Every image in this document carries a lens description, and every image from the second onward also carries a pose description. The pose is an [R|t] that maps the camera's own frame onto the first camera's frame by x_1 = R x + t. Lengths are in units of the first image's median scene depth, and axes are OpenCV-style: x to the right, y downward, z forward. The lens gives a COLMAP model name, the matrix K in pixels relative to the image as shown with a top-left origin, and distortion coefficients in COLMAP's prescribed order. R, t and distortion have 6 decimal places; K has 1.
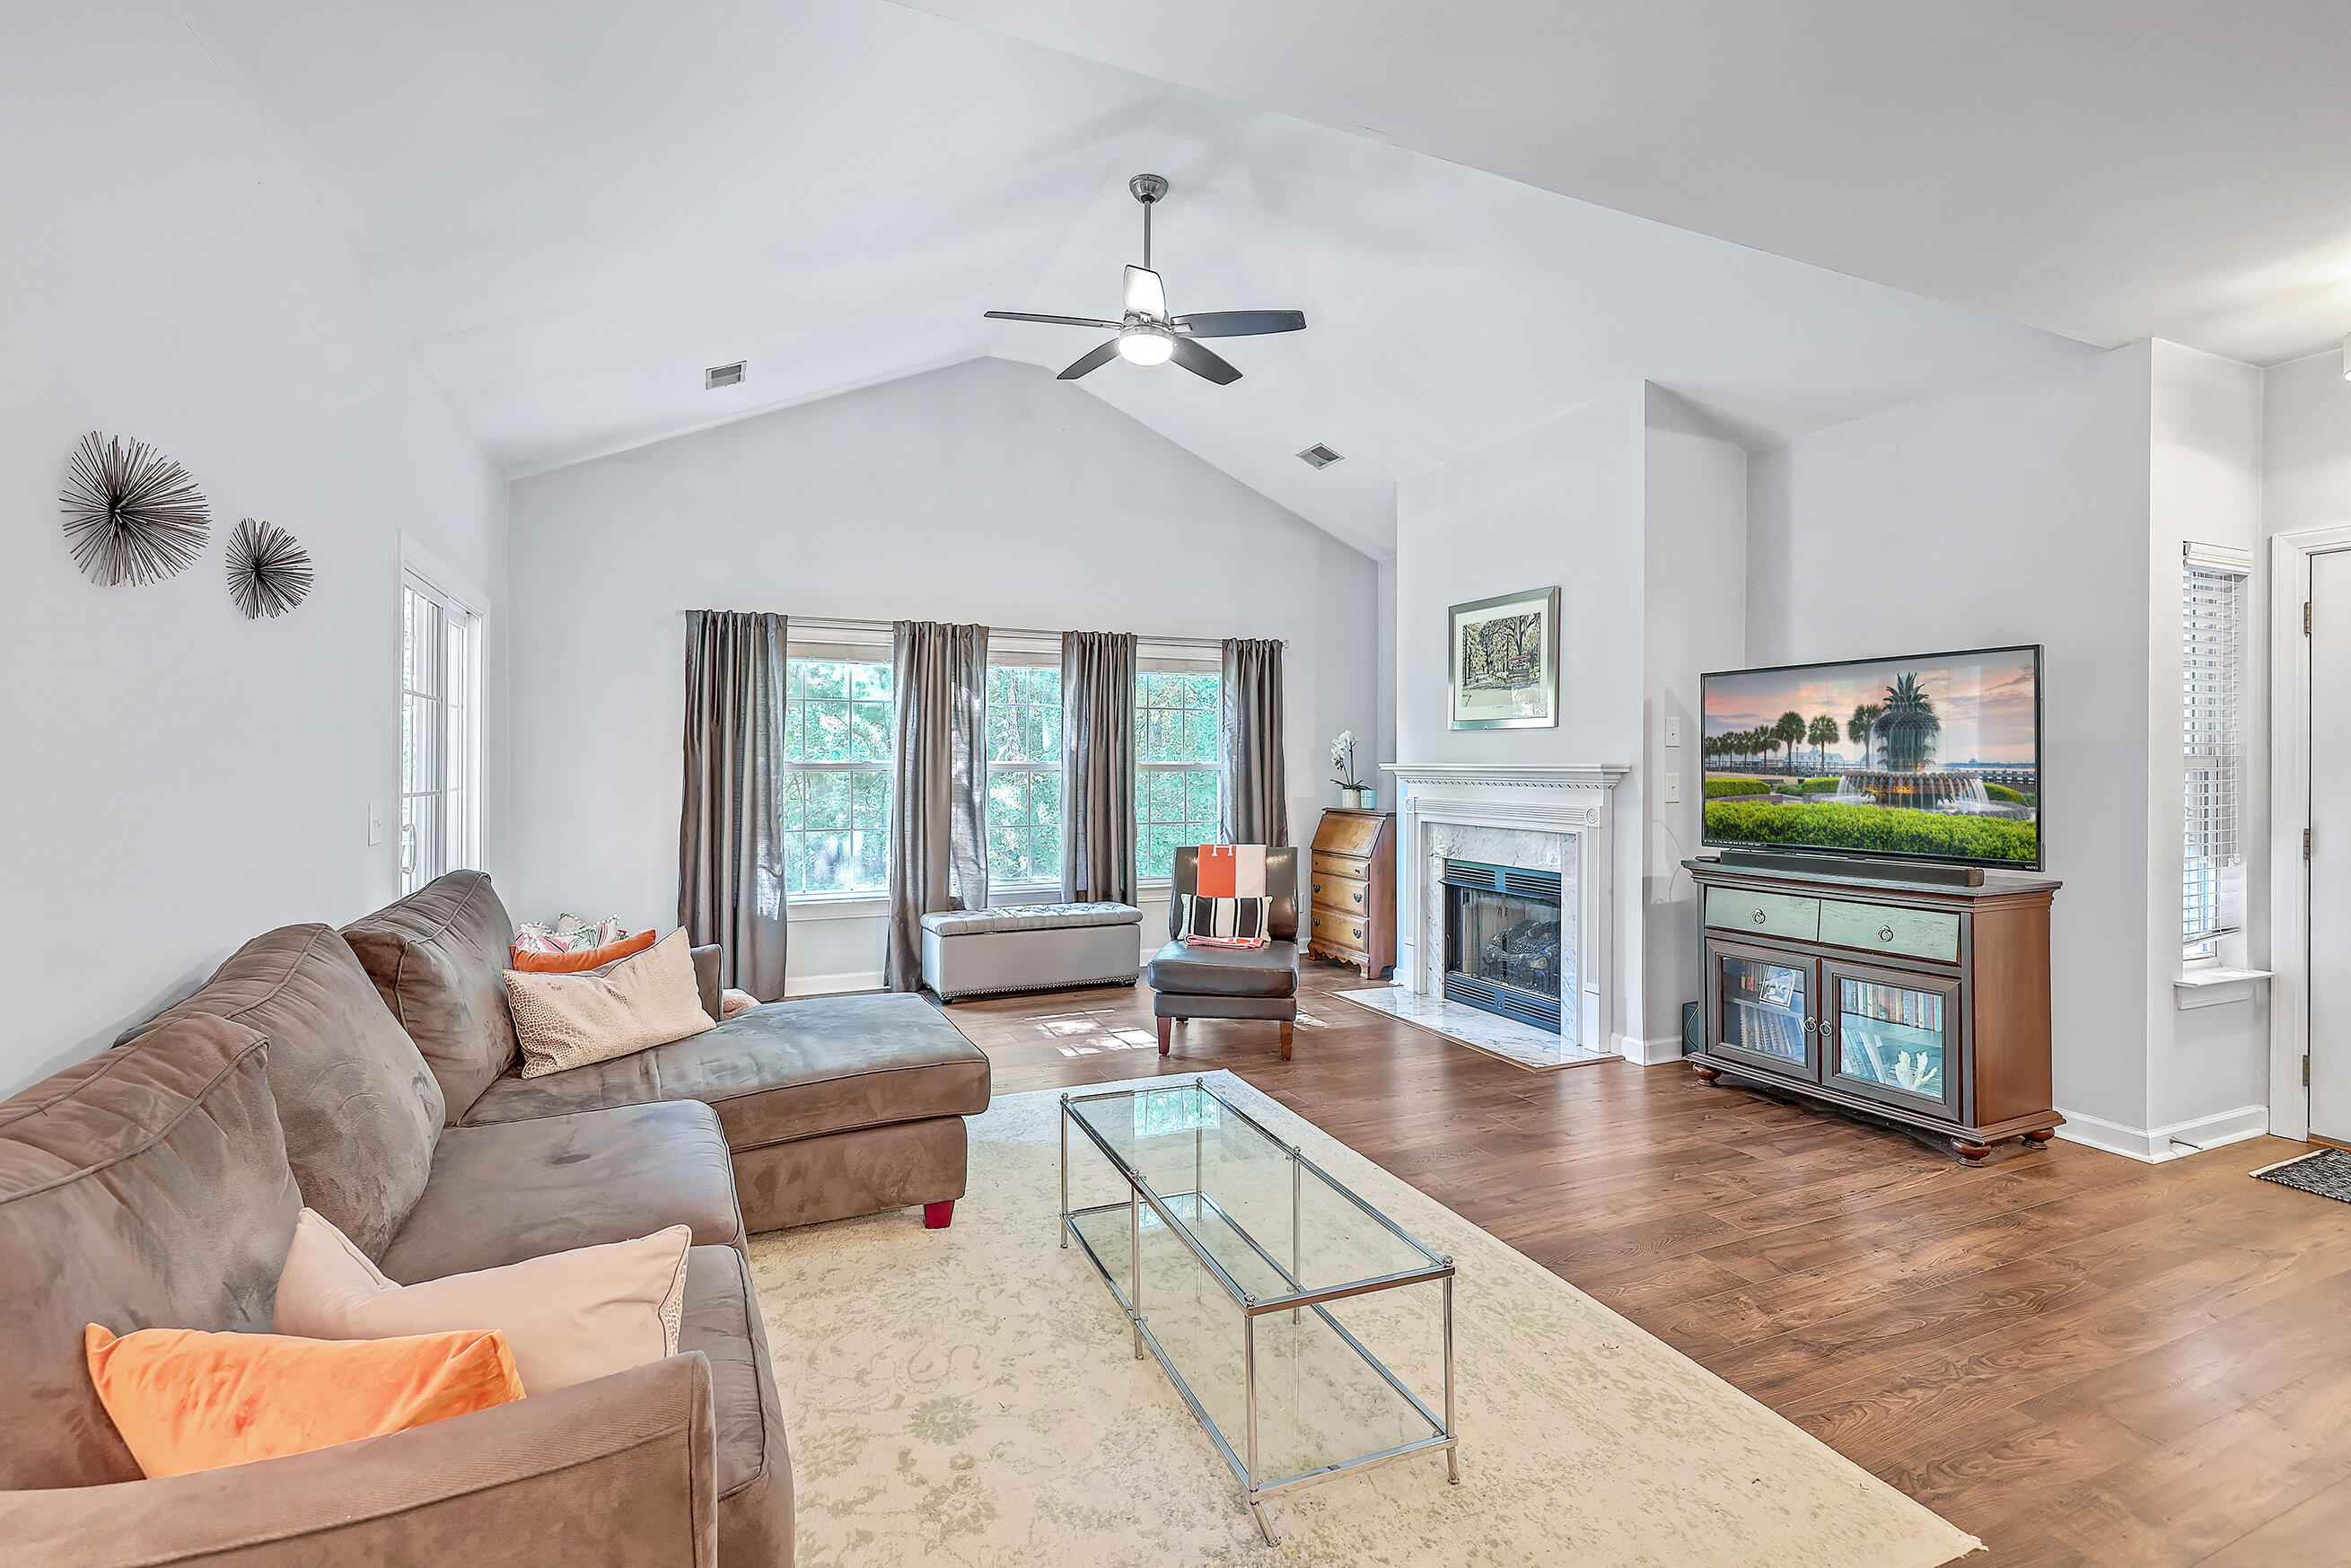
lens RADIAL K [[1089.7, 0, 1206.4], [0, 1089.7, 764.0], [0, 0, 1]] dist [-0.000737, -0.000001]
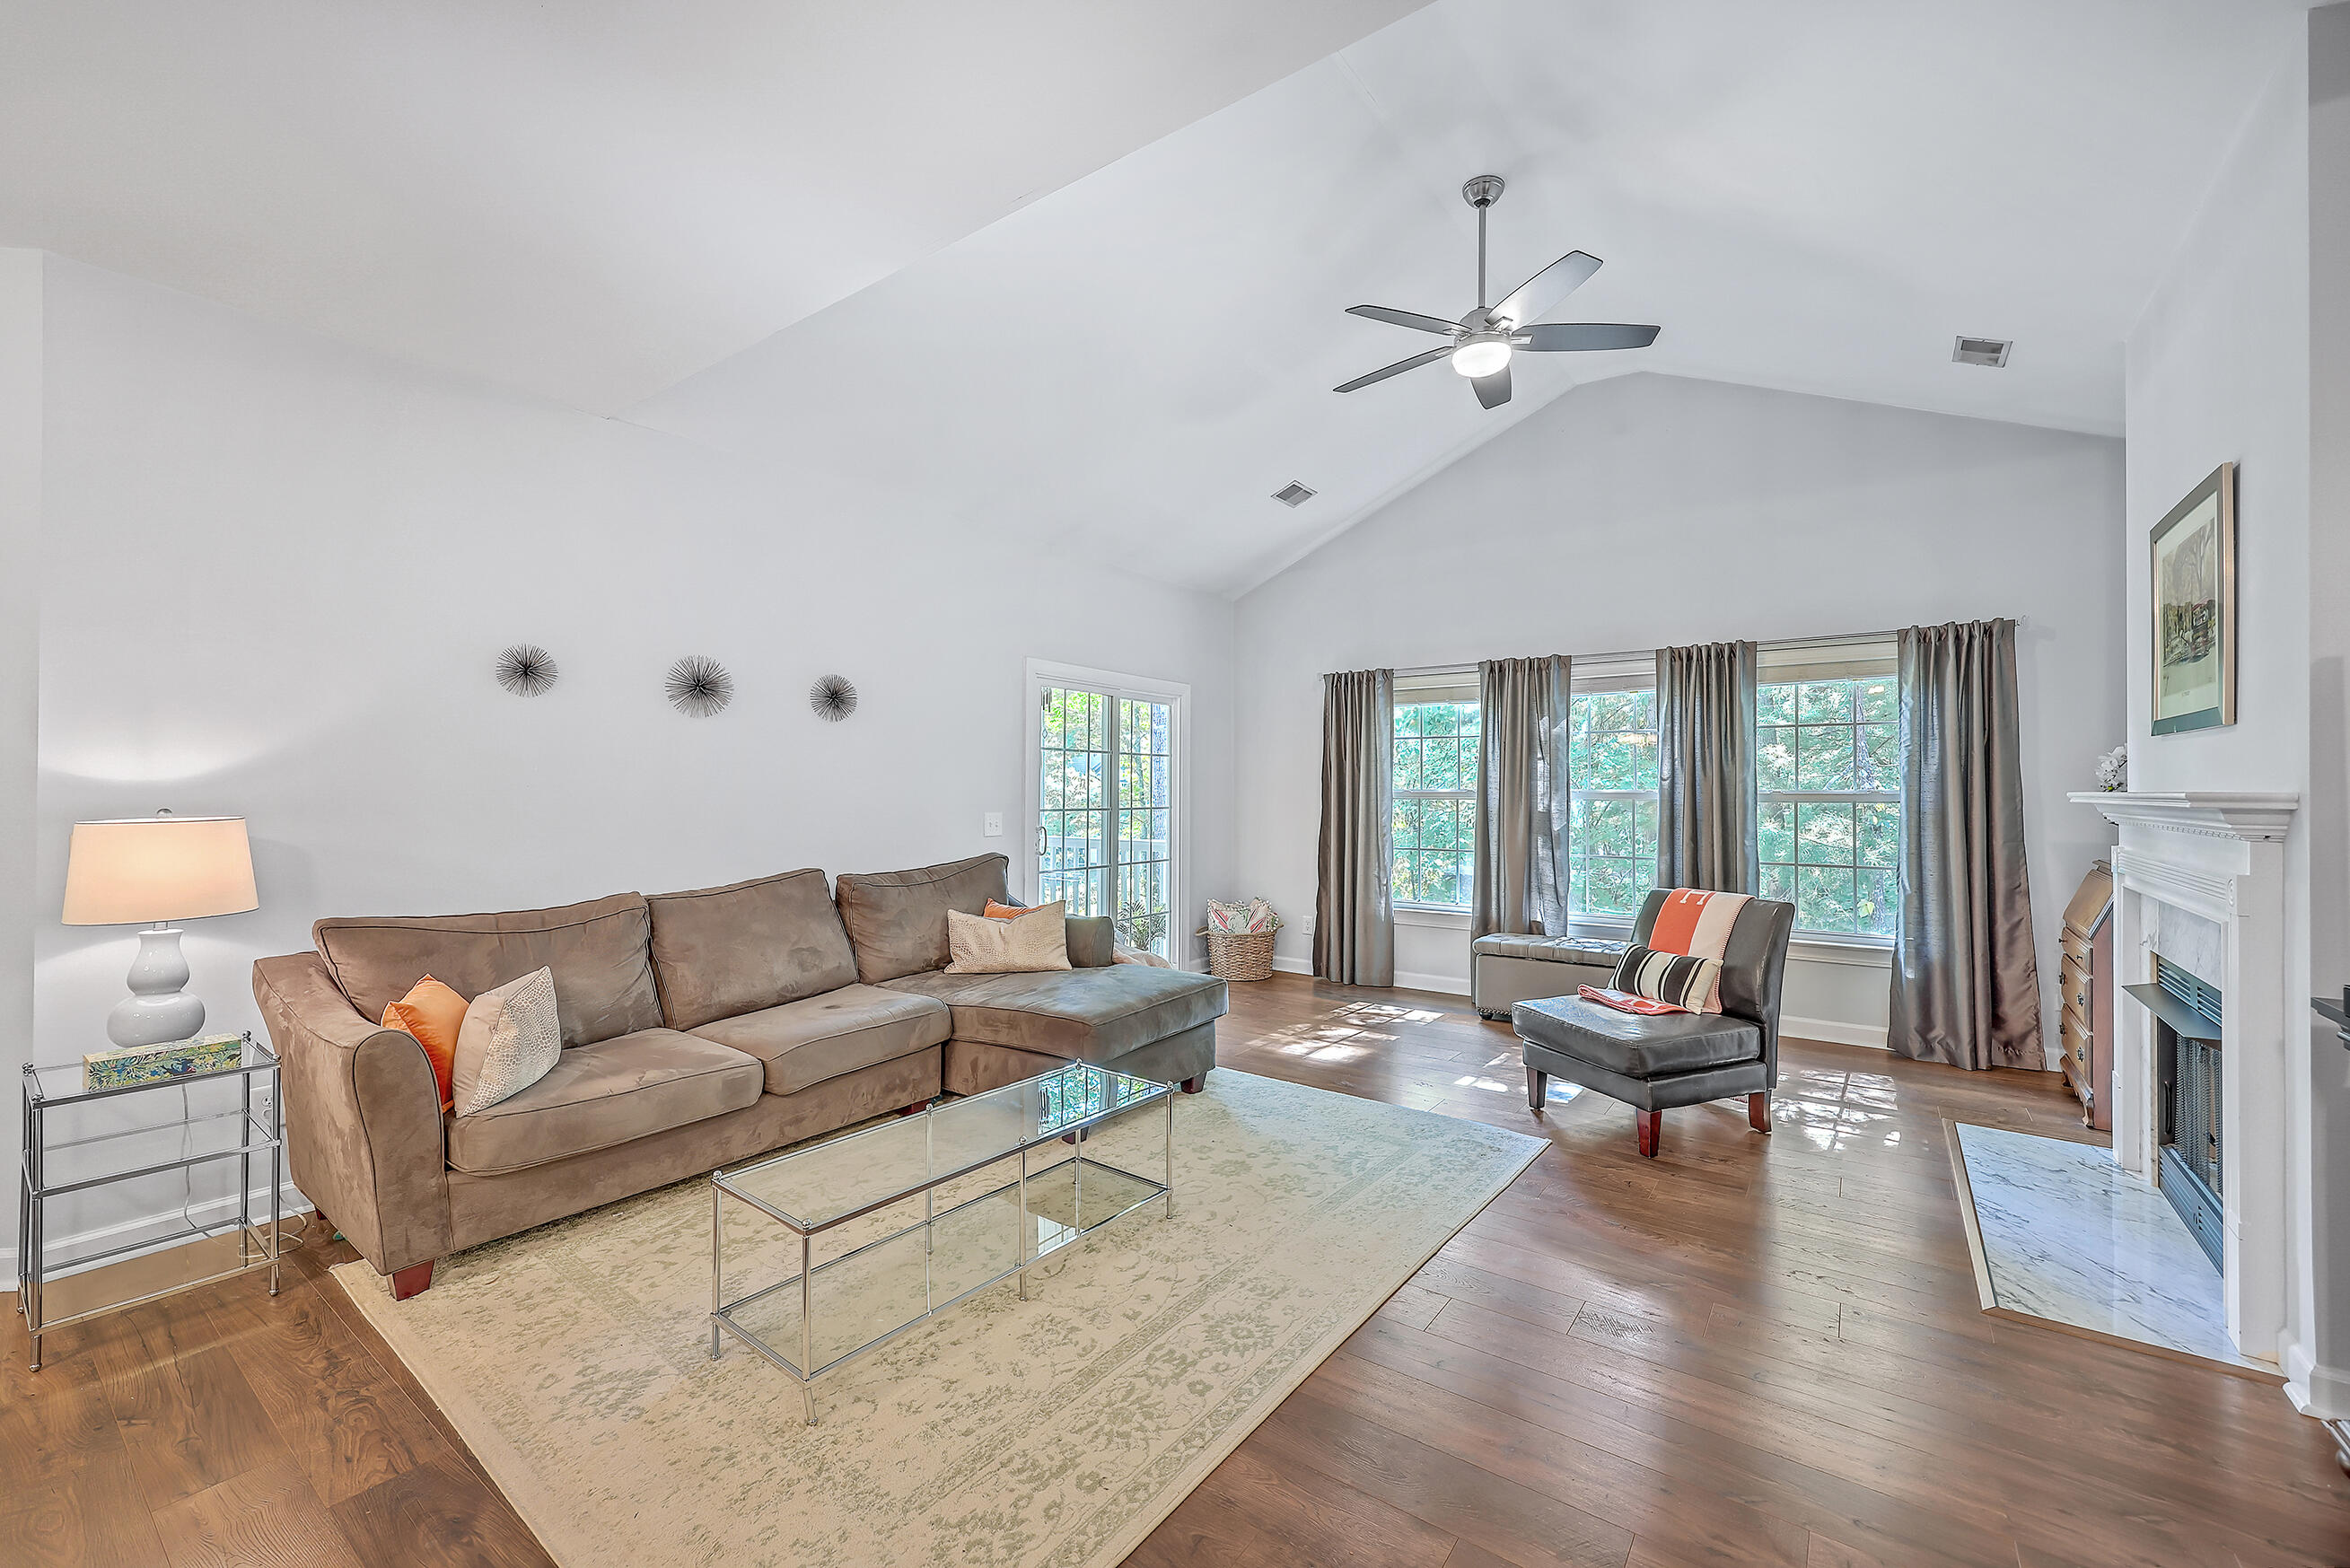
lens RADIAL K [[962.8, 0, 1181.9], [0, 962.8, 780.0], [0, 0, 1]] dist [-0.000200, -0.000205]
pose [[0.486069, -0.009436, -0.873869, 0.407045], [-0.002549, 0.999922, -0.012215, 0.000208], [0.873916, 0.008165, 0.486008, 0.265276]]
